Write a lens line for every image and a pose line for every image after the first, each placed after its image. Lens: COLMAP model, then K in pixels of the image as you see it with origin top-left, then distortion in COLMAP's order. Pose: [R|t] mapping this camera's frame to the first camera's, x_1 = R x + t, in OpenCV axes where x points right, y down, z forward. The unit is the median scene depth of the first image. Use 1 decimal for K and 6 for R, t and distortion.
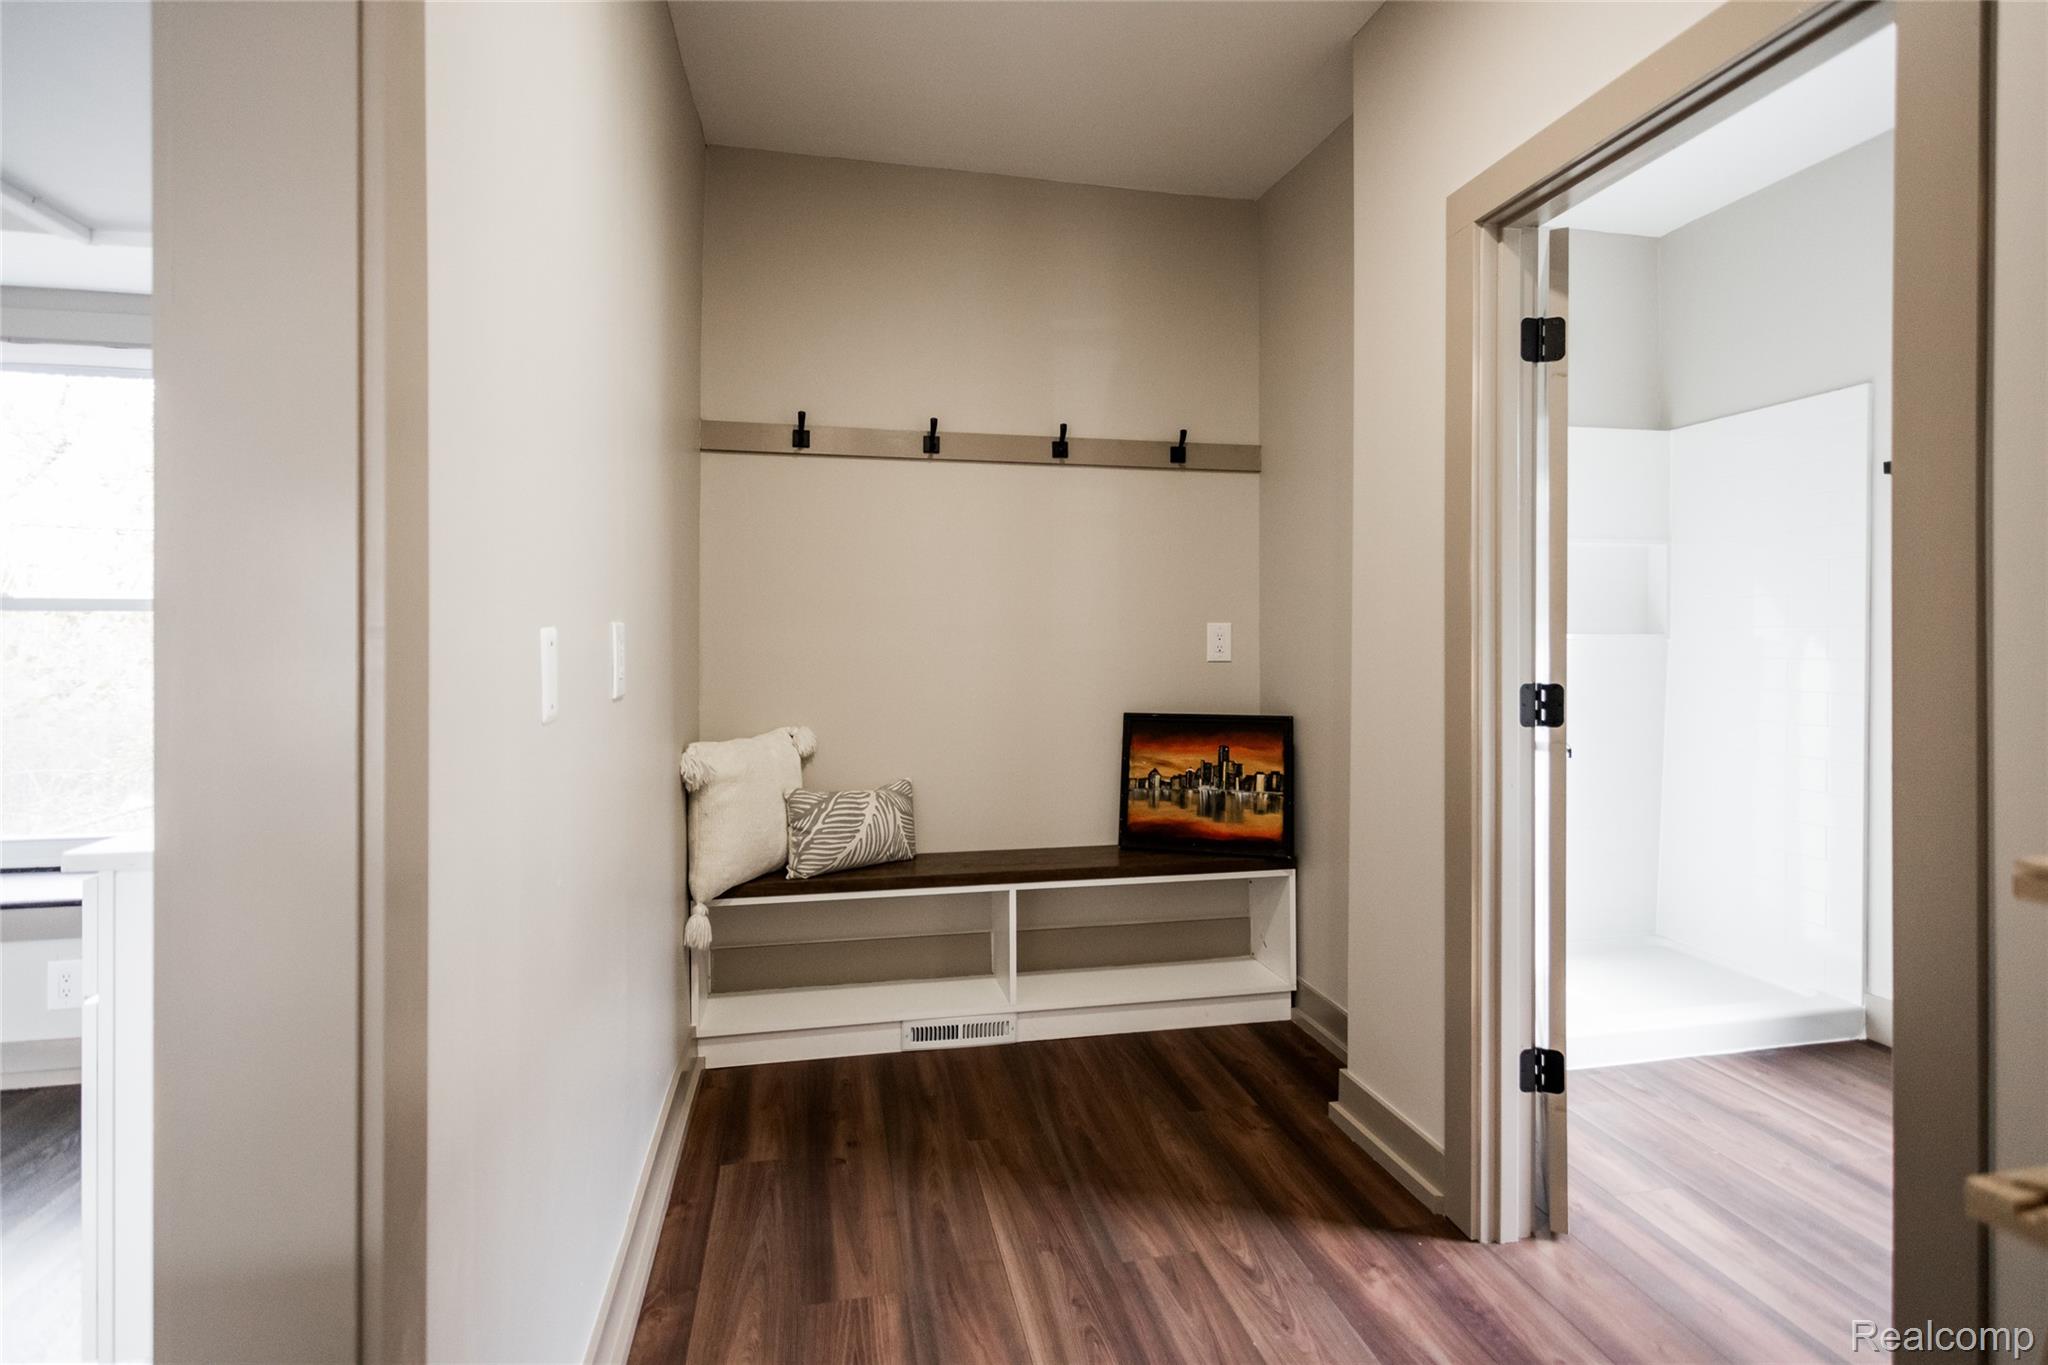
lens RADIAL K [[968.9, 0, 1009.6], [0, 968.9, 634.2], [0, 0, 1]] dist [0.002208, 0.002599]
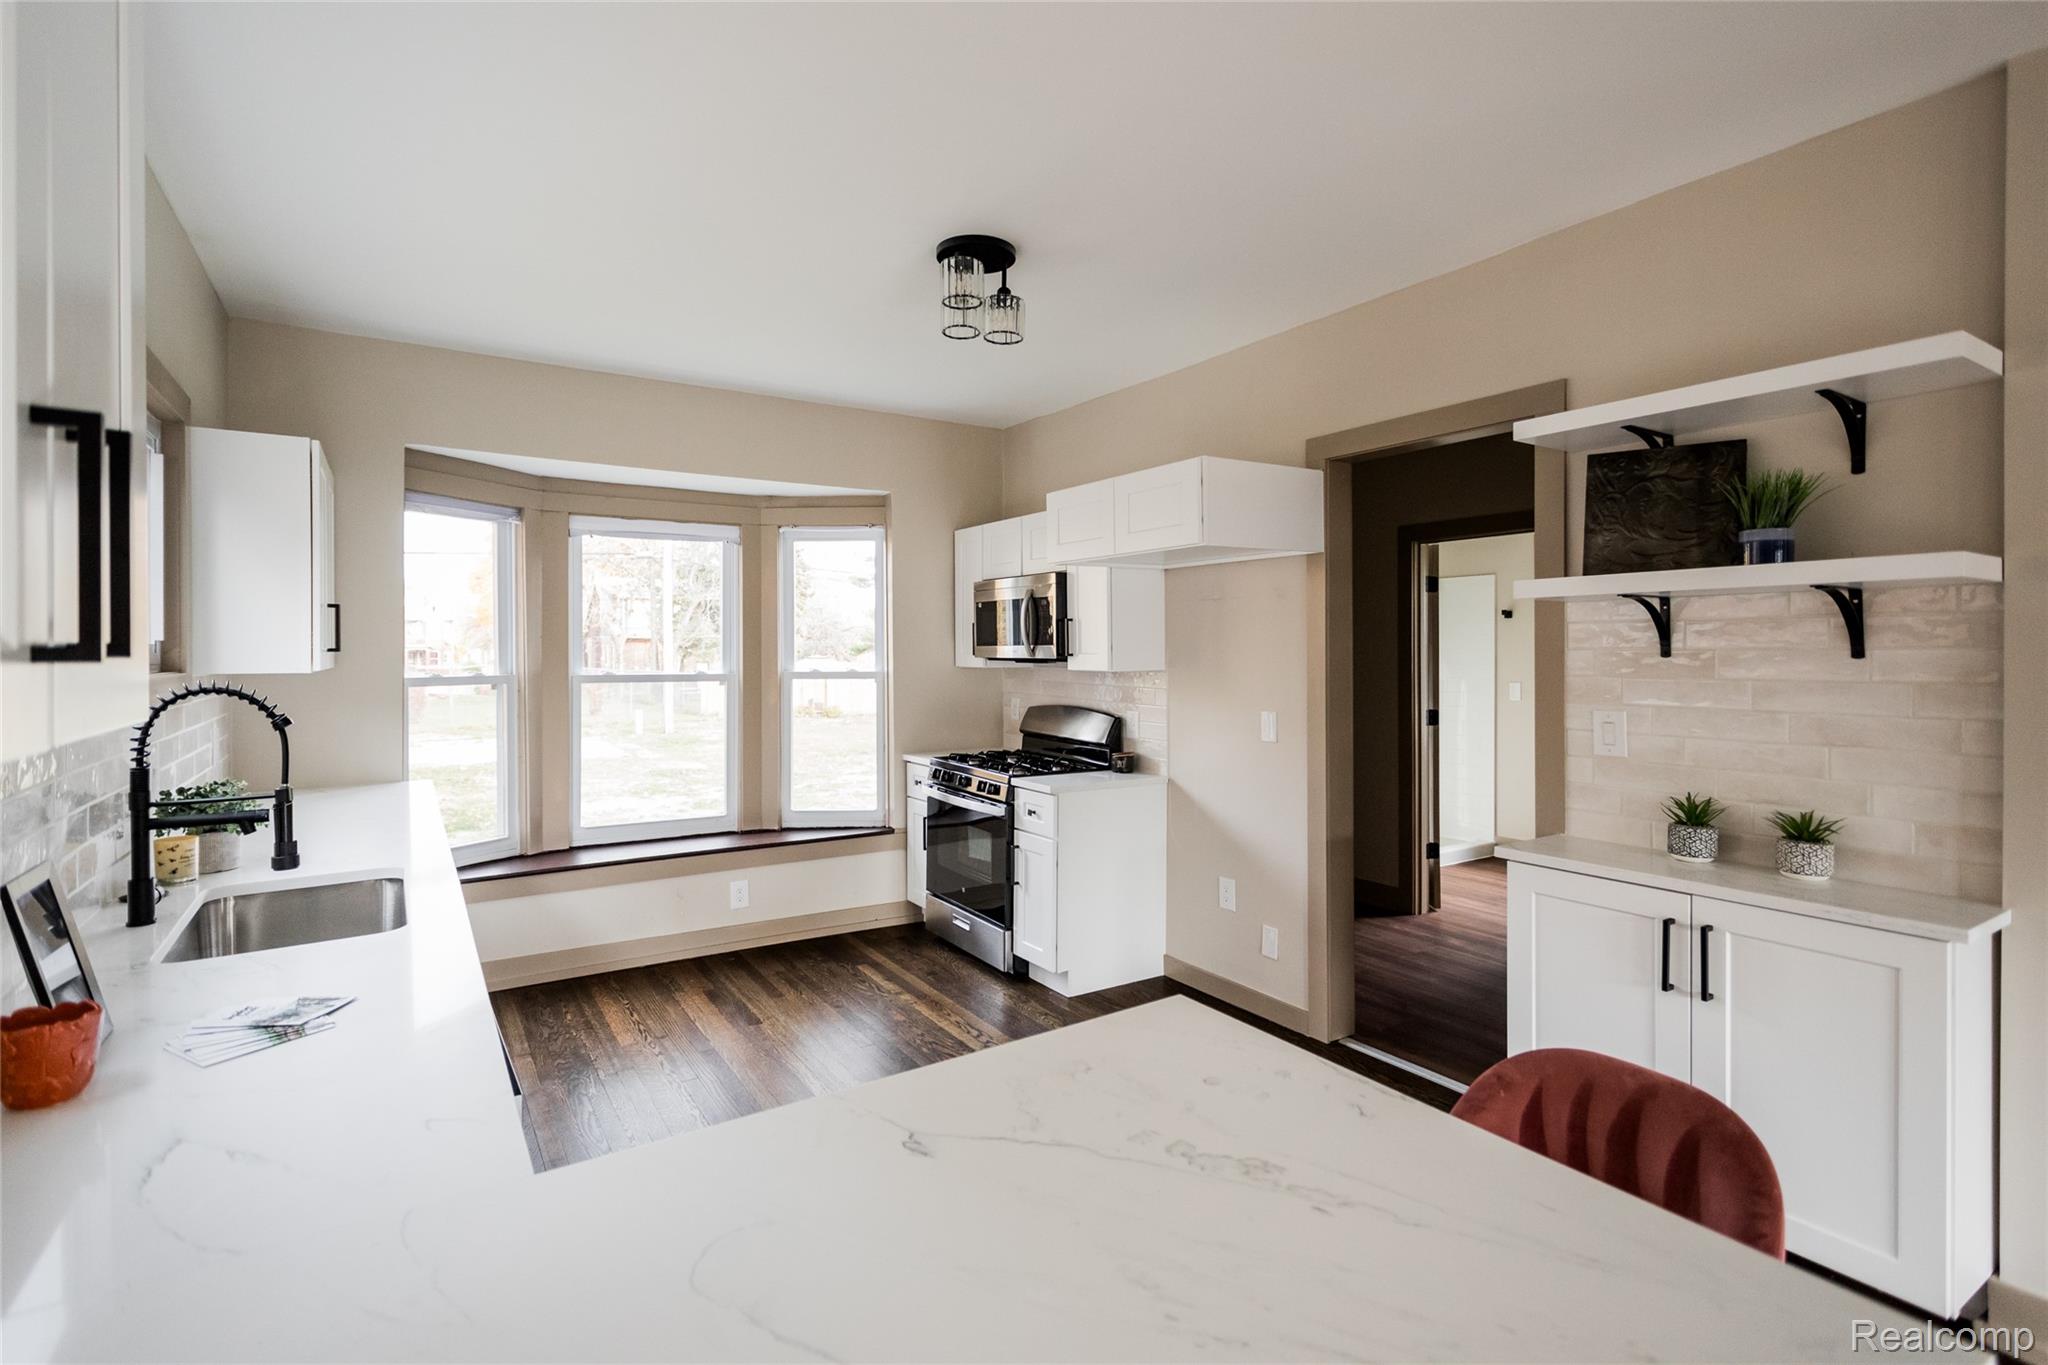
lens RADIAL K [[968.9, 0, 1016.3], [0, 968.9, 651.6], [0, 0, 1]] dist [0.002208, 0.002599]
pose [[0.932003, -0.001269, 0.362449, -1.526407], [0.004039, 0.999968, -0.006887, -0.093998], [-0.362429, 0.007882, 0.931978, -1.118302]]
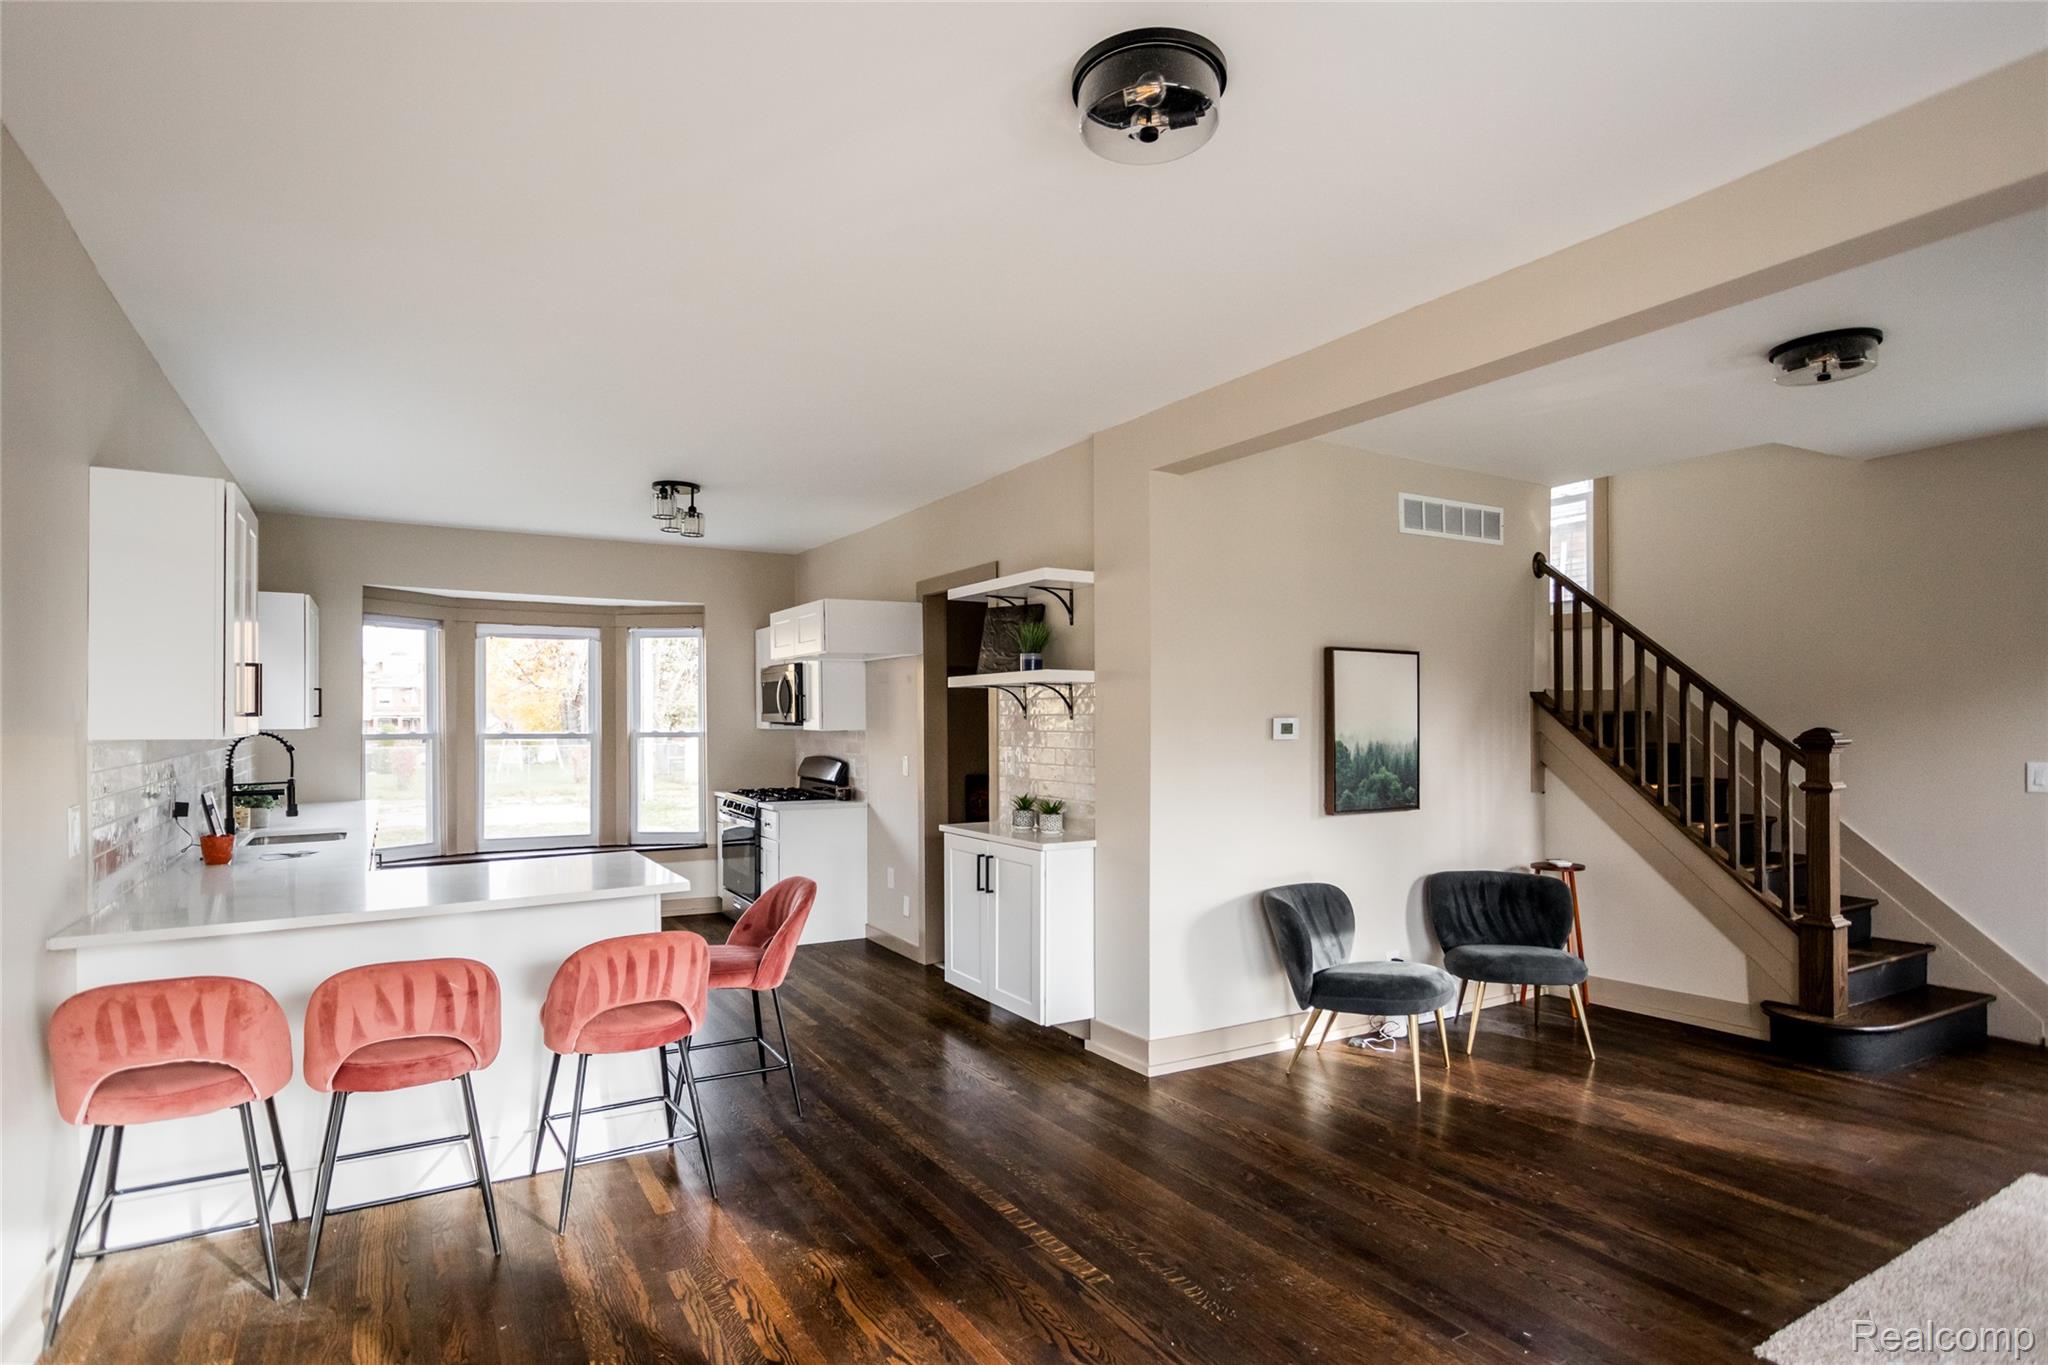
lens RADIAL K [[1040.6, 0, 1002.5], [0, 1040.6, 713.4], [0, 0, 1]] dist [-0.014234, 0.005292]
pose [[0.944229, 0.000348, 0.329289, -1.126438], [0.004264, 0.999903, -0.013284, -0.072065], [-0.329262, 0.013947, 0.944136, -2.628795]]
